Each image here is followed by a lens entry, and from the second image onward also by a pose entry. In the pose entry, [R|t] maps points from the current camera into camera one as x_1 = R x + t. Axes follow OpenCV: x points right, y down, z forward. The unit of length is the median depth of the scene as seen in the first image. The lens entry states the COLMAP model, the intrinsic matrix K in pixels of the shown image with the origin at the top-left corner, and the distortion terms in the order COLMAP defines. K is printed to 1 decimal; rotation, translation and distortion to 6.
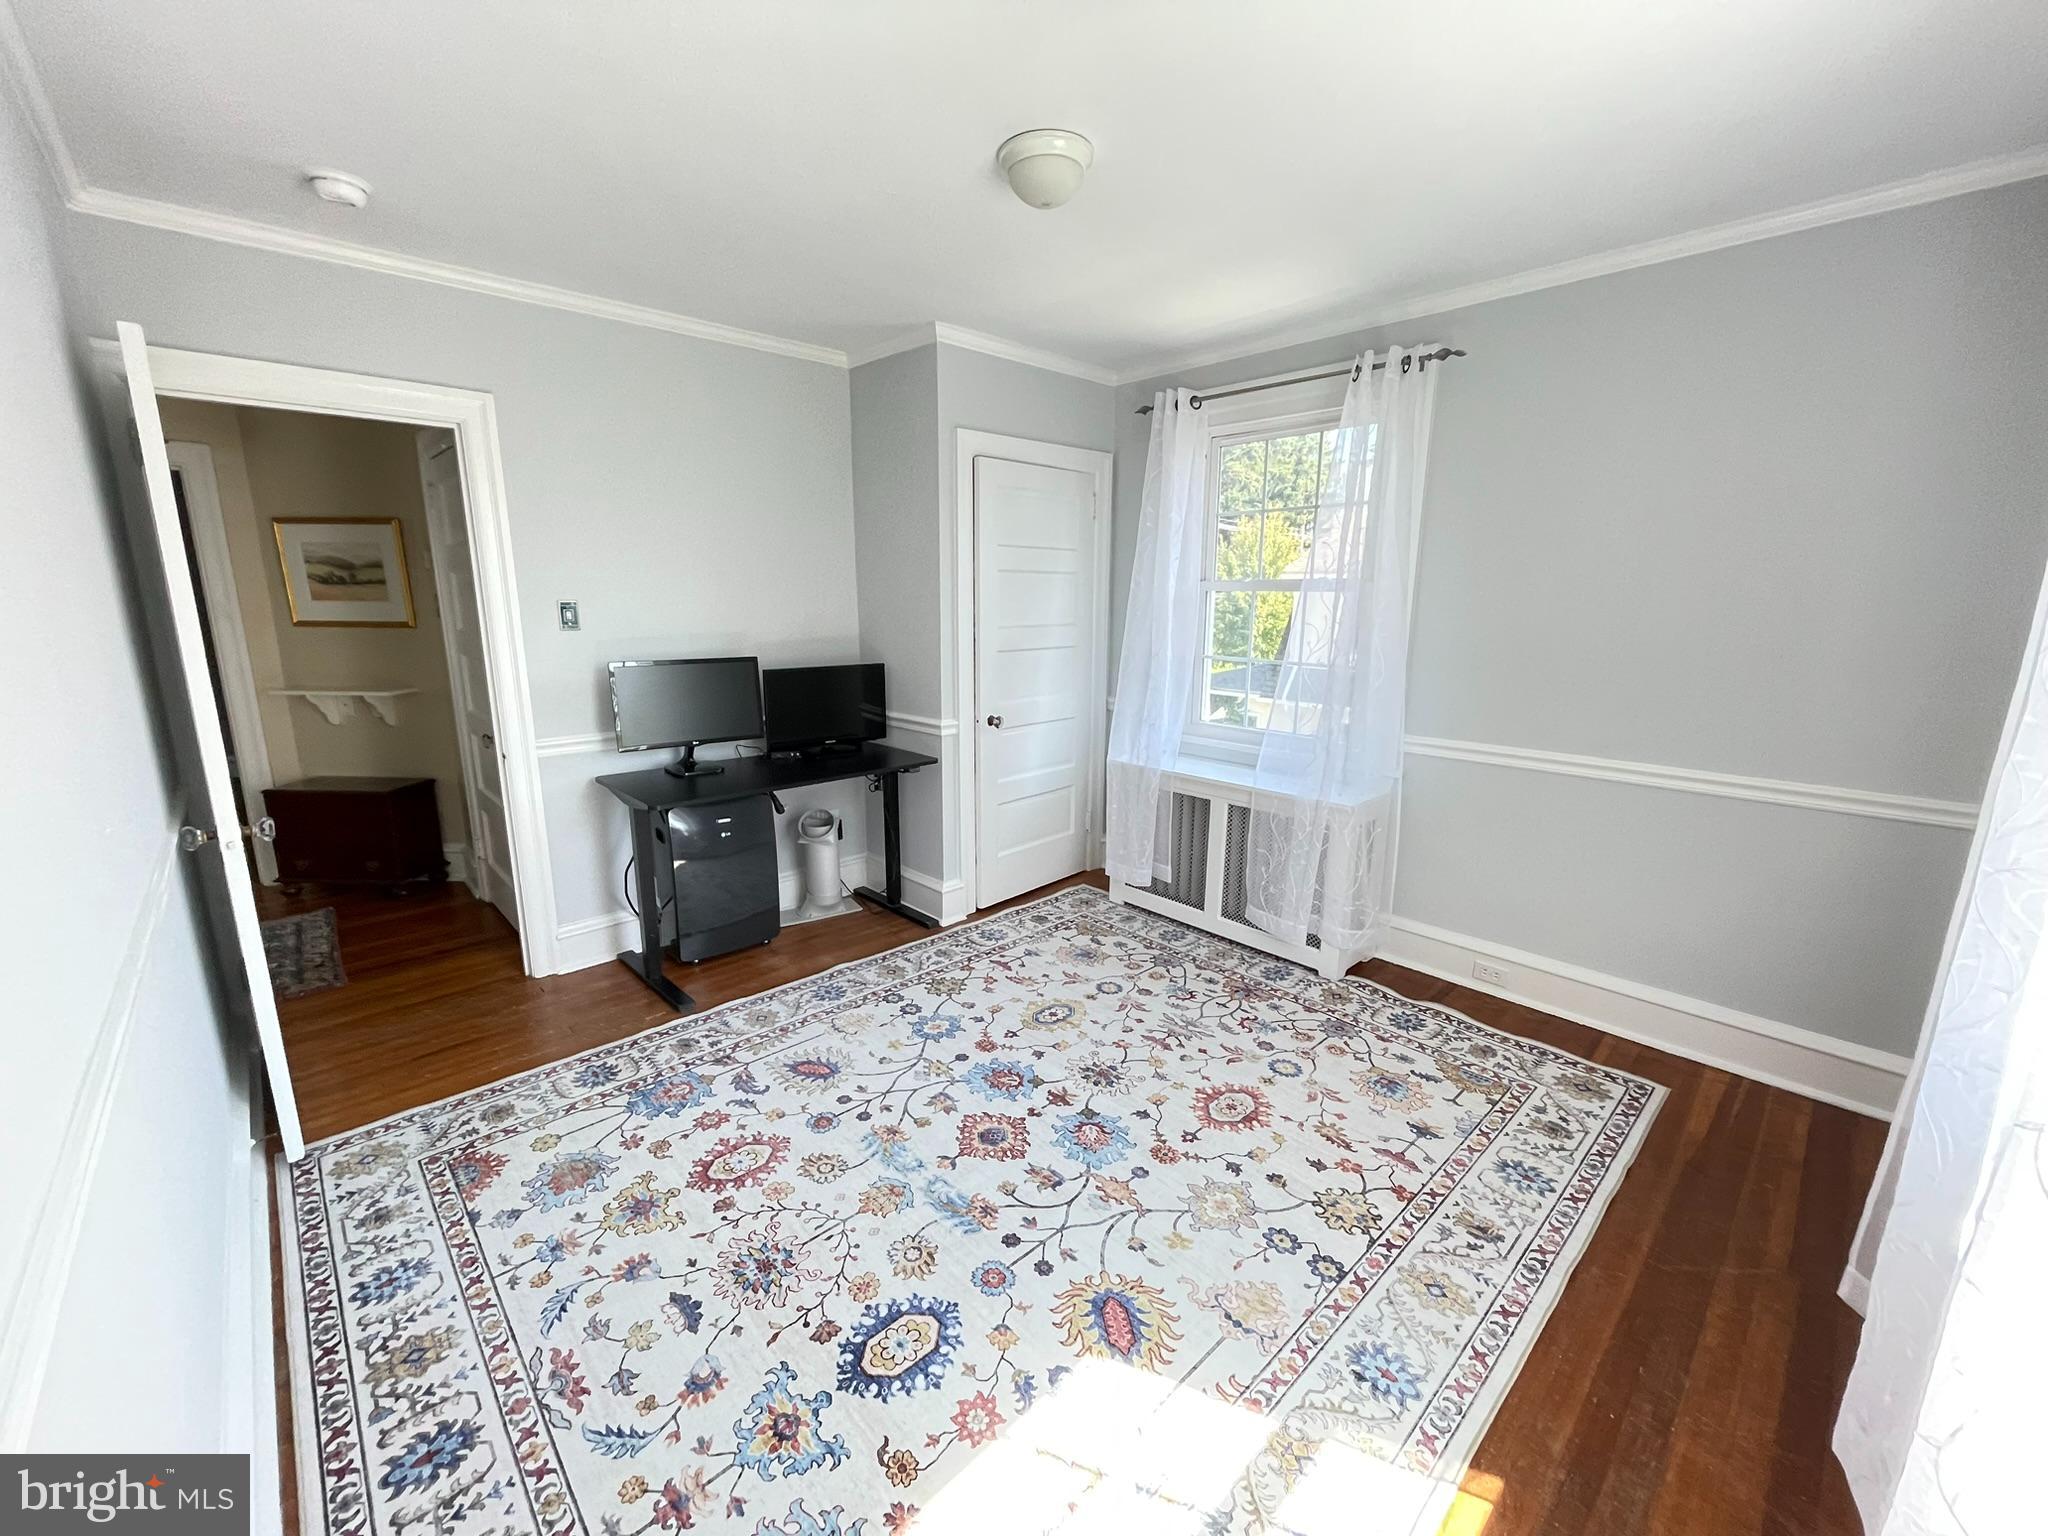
lens RADIAL K [[818.1, 0, 1035.4], [0, 818.1, 772.4], [0, 0, 1]] dist [0.000977, -0.000005]
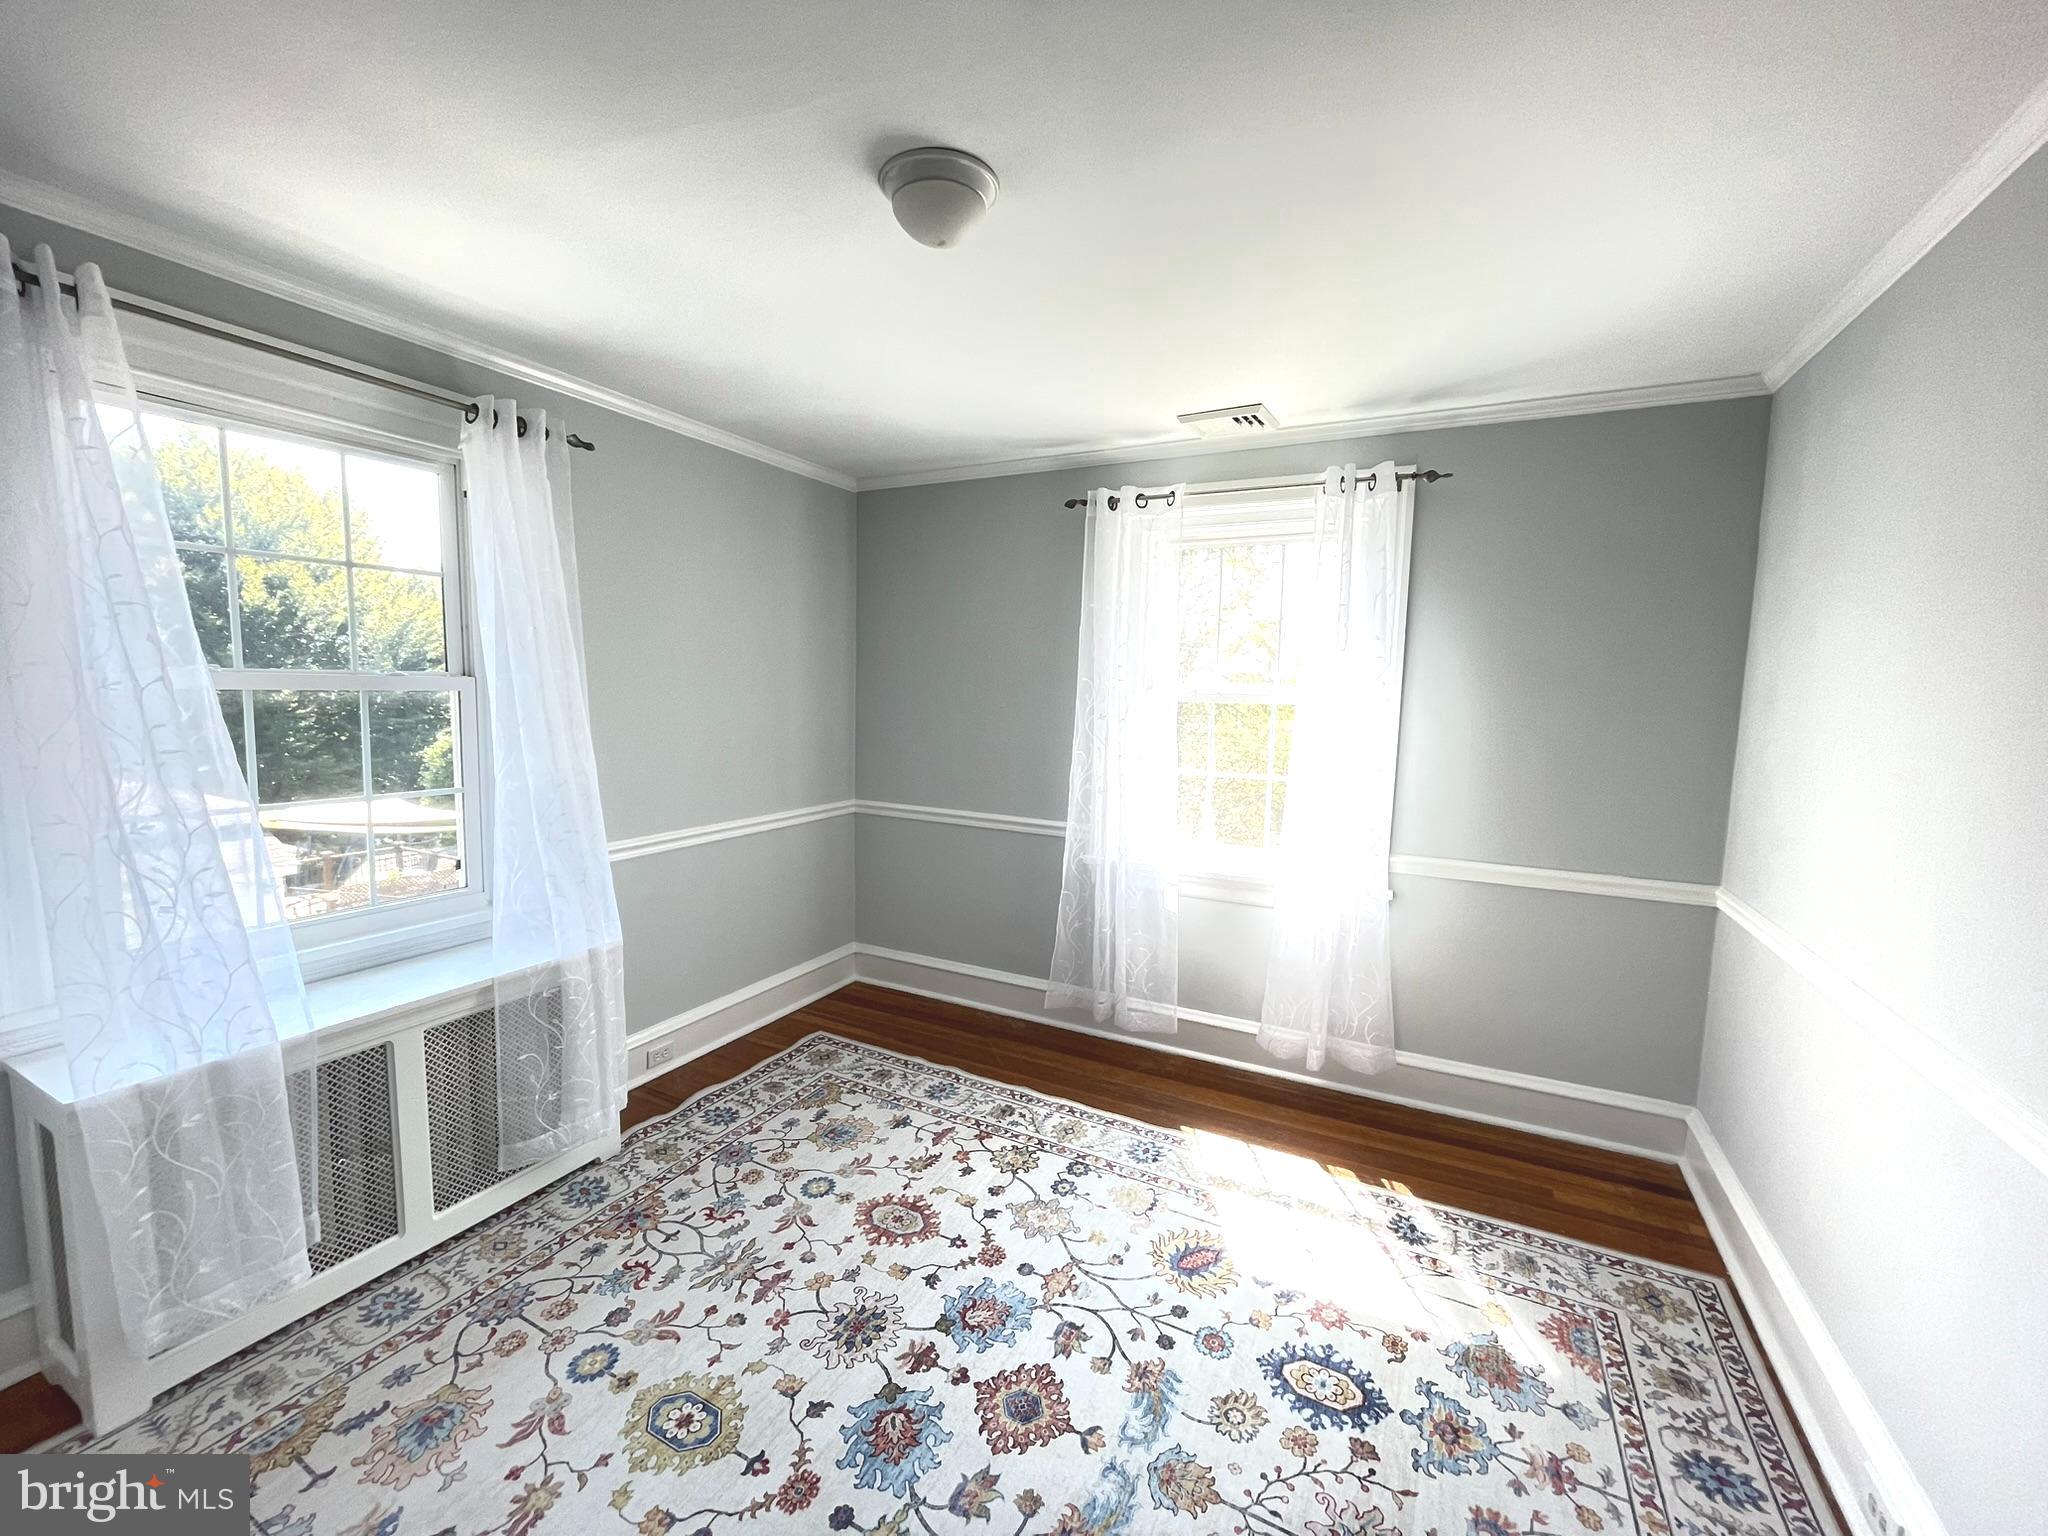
lens RADIAL K [[818.1, 0, 1022.2], [0, 818.1, 770.2], [0, 0, 1]] dist [0.000977, -0.000005]
pose [[-0.320411, -0.108612, 0.941031, -0.696517], [0.181145, 0.968048, 0.173408, -0.262952], [-0.929797, 0.226025, -0.290498, 1.066831]]
